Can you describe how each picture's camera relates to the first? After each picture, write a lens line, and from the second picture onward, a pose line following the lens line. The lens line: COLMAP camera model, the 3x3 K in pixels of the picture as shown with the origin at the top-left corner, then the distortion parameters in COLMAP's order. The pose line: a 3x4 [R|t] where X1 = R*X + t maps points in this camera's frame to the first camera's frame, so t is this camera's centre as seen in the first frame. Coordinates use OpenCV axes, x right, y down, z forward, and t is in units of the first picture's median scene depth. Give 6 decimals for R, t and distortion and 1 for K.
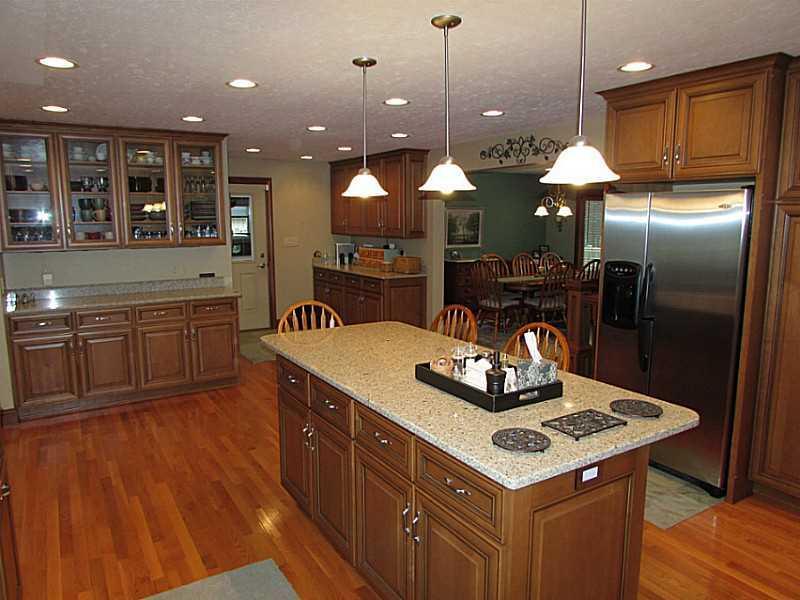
lens RADIAL K [[565.9, 0, 400.0], [0, 565.9, 300.0], [0, 0, 1]] dist [-0.036737, 0.005137]
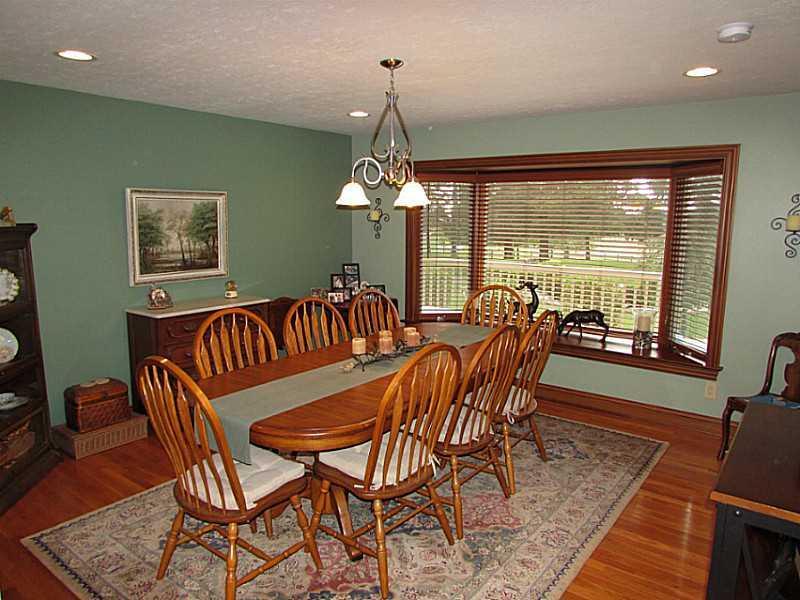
lens RADIAL K [[565.9, 0, 400.0], [0, 565.9, 300.0], [0, 0, 1]] dist [-0.036737, 0.005137]
pose [[0.934980, -0.049449, 0.351236, 0.114789], [0.048245, 0.998761, 0.012184, -0.071590], [-0.351403, 0.005554, 0.936208, 0.508783]]
